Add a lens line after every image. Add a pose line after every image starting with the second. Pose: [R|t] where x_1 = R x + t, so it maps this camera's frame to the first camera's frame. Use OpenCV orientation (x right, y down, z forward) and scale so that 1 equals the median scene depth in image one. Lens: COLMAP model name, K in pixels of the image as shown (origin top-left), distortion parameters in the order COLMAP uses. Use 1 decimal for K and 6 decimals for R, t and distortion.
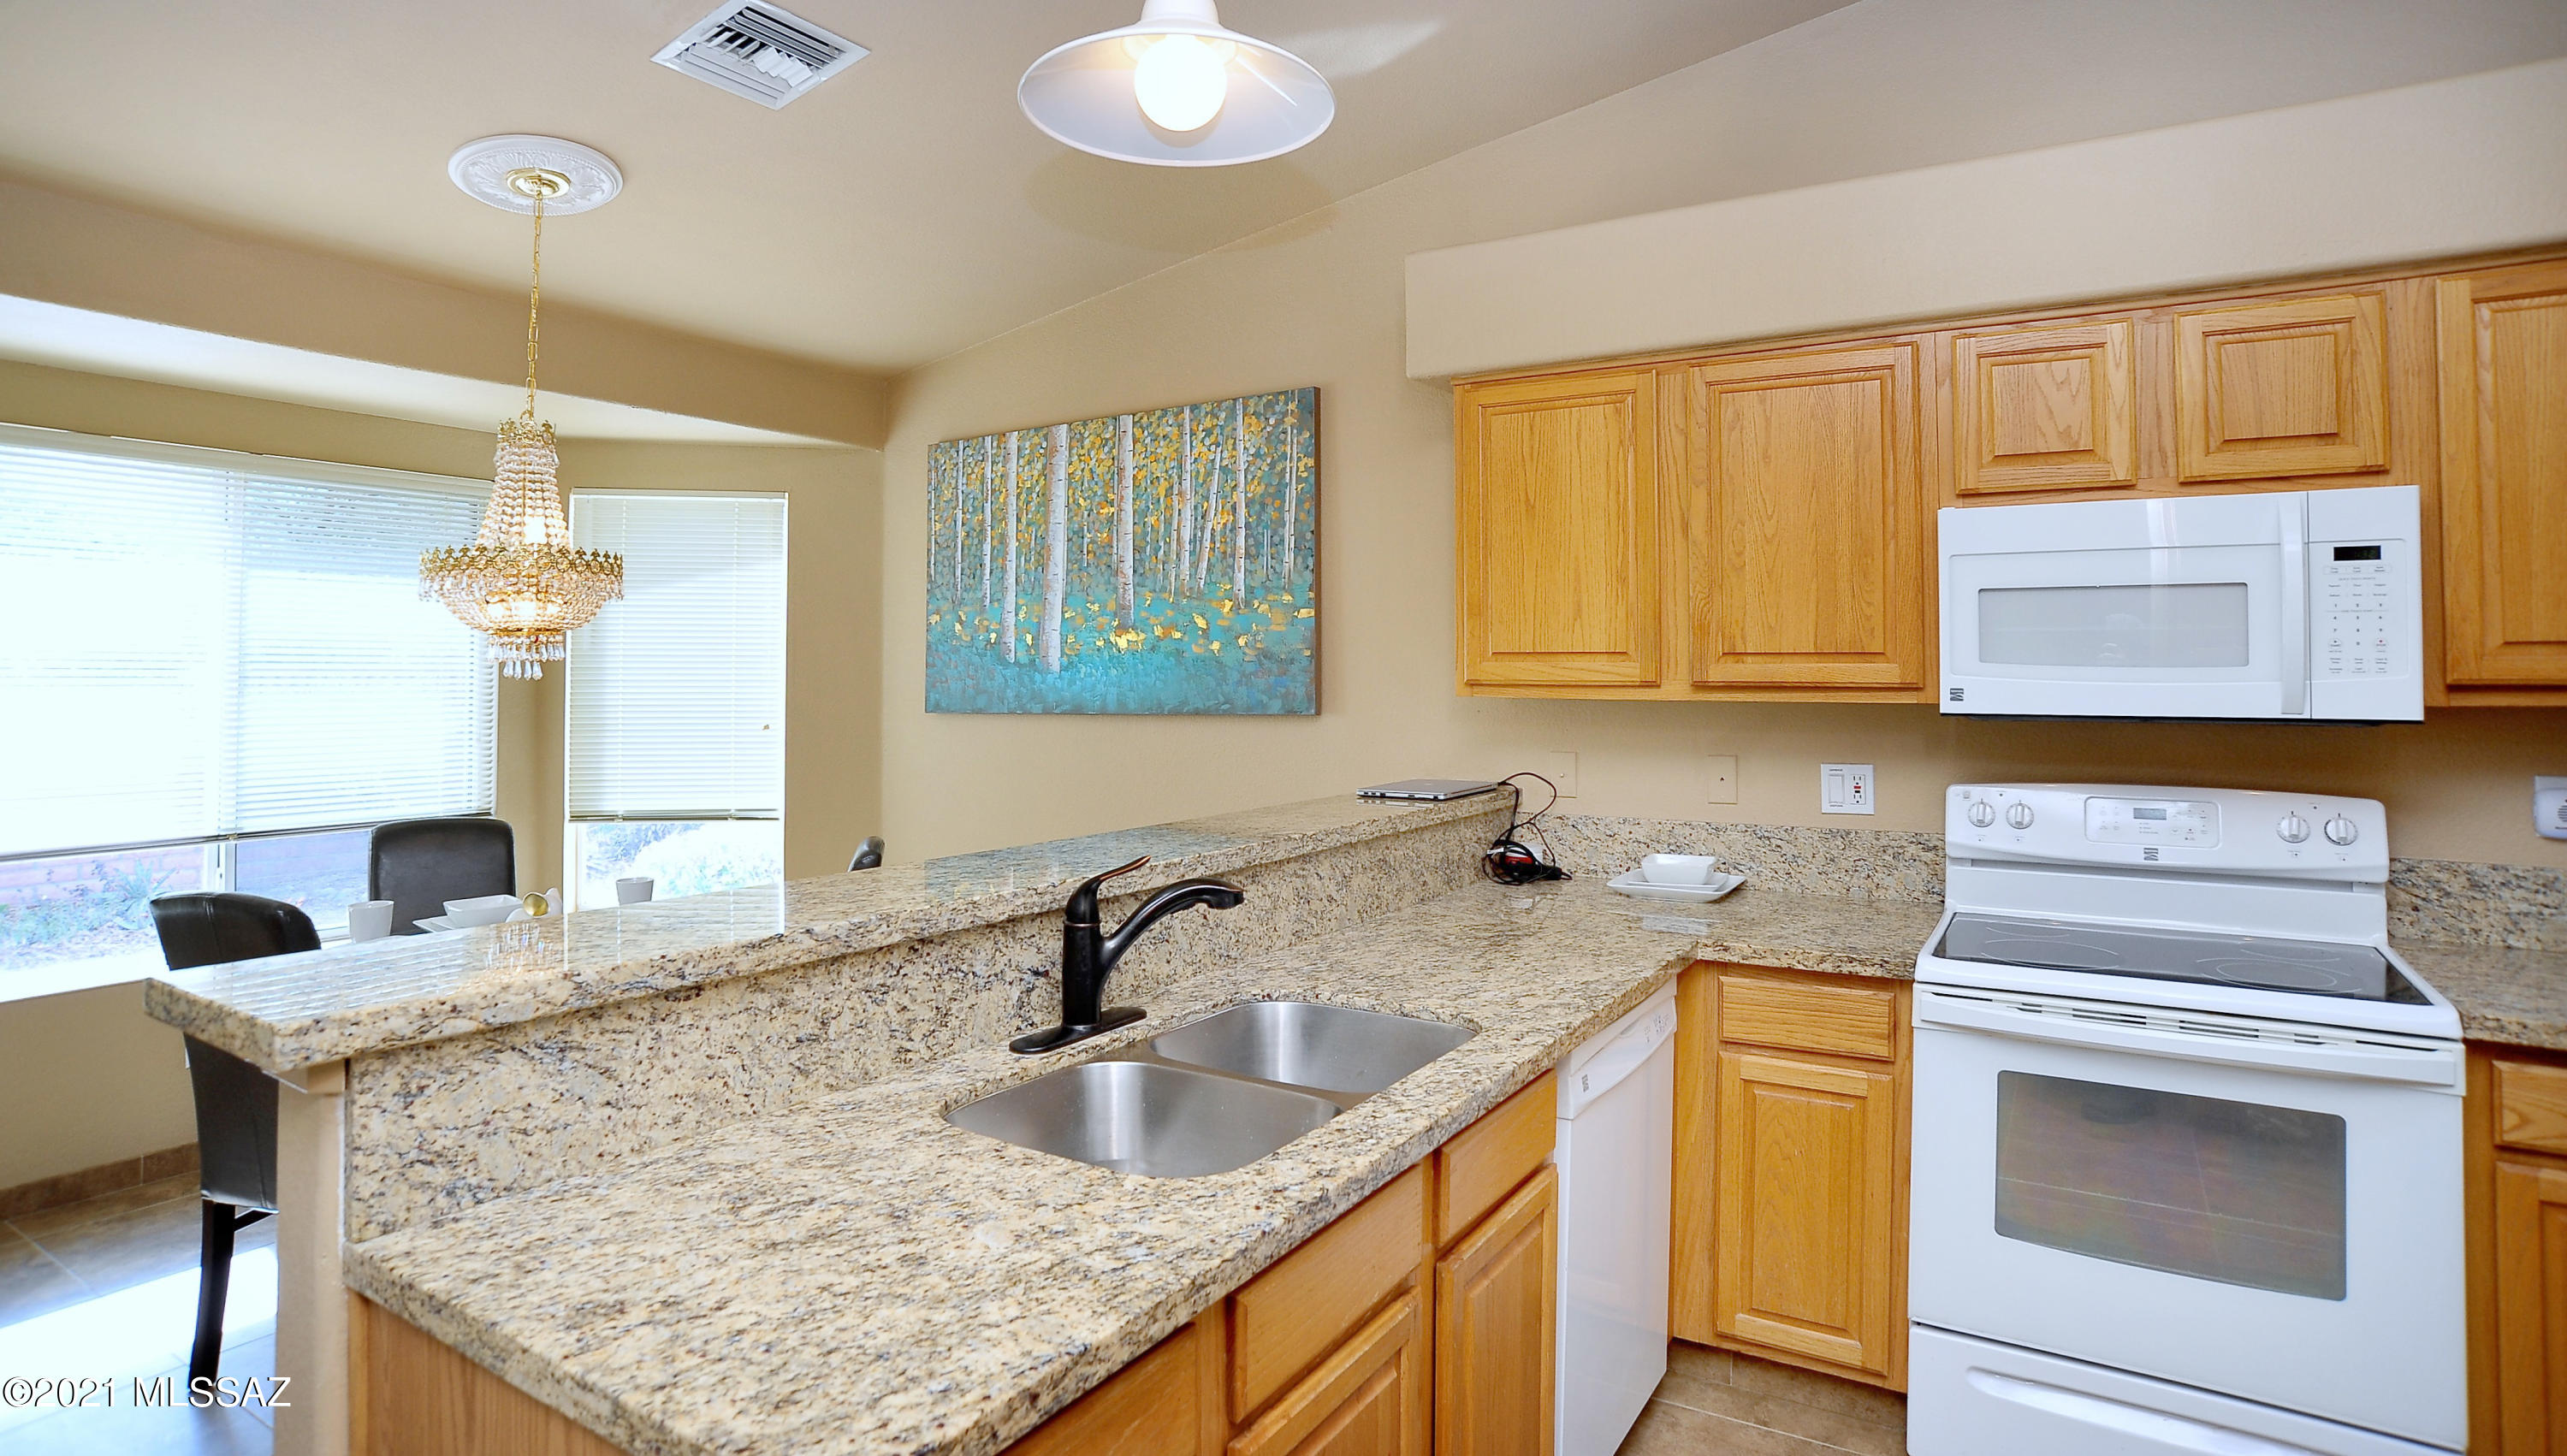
lens RADIAL K [[1332.2, 0, 1276.1], [0, 1332.2, 635.8], [0, 0, 1]] dist [-0.103247, 0.049023]
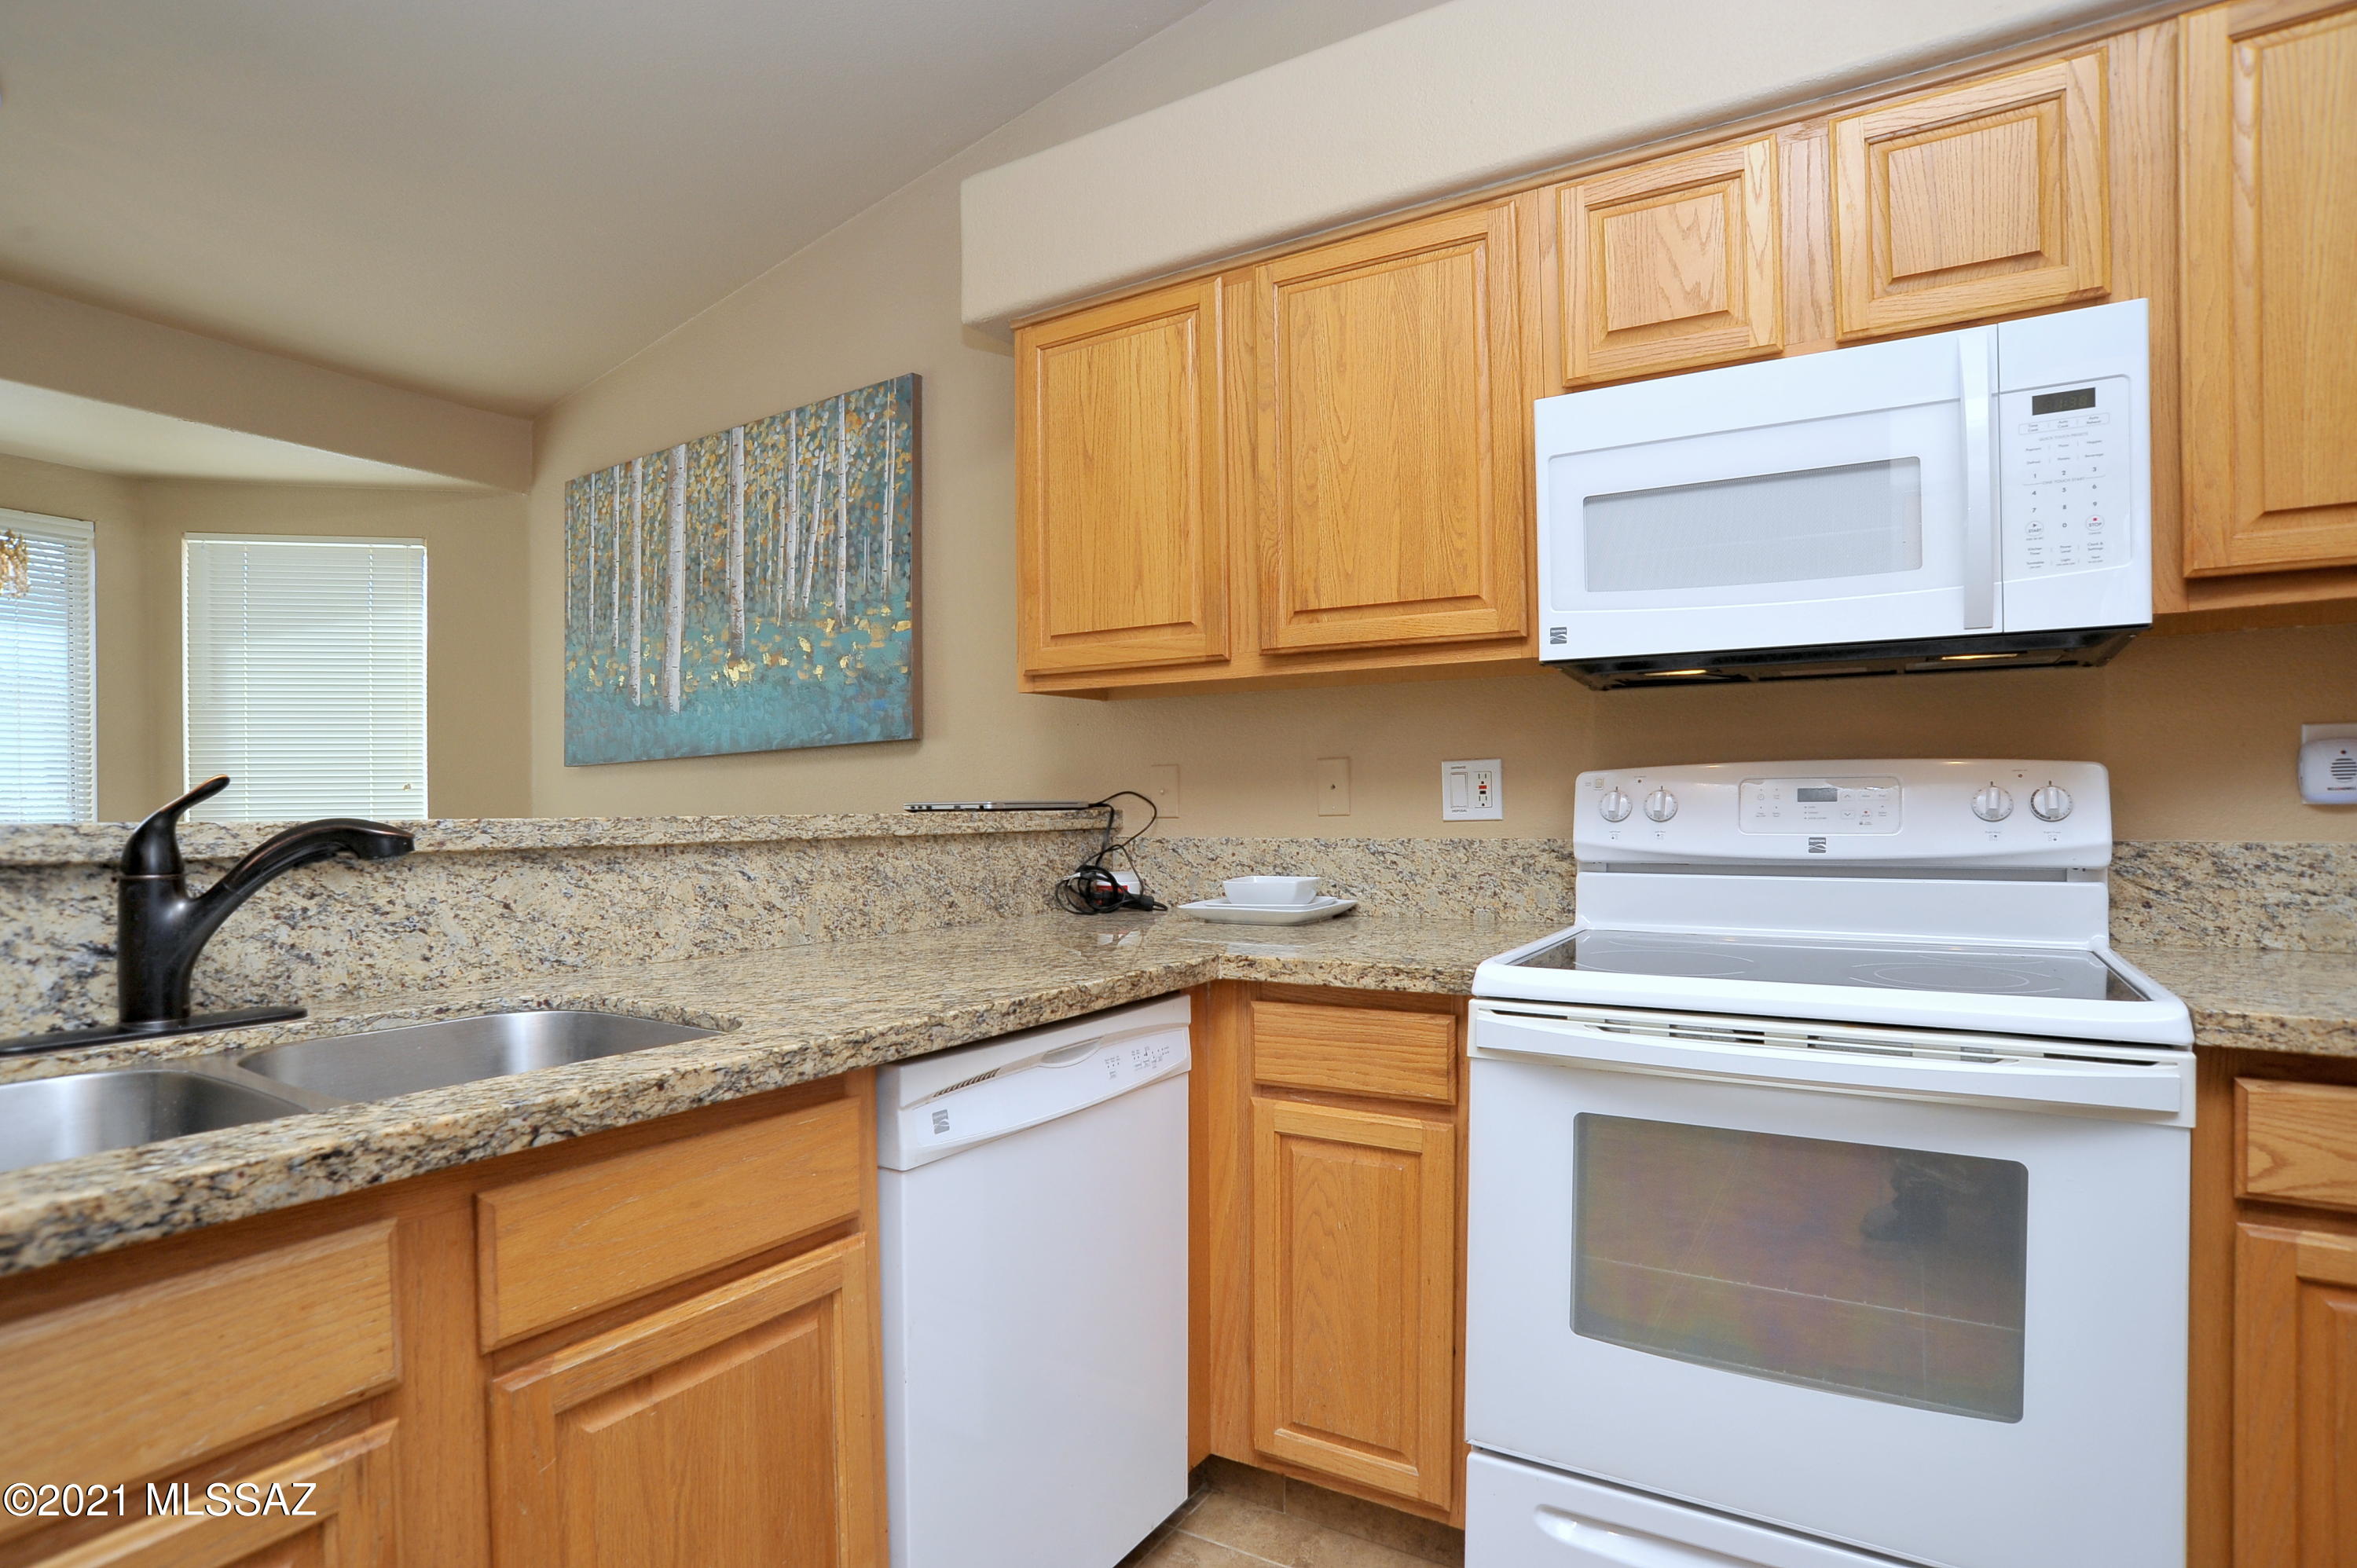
lens RADIAL K [[1201.0, 0, 1172.3], [0, 1201.0, 816.9], [0, 0, 1]] dist [-0.104737, 0.048305]
pose [[0.999929, -0.011277, 0.003934, 0.261512], [0.011141, 0.999393, 0.033012, 0.114341], [-0.004304, -0.032966, 0.999447, 0.264191]]
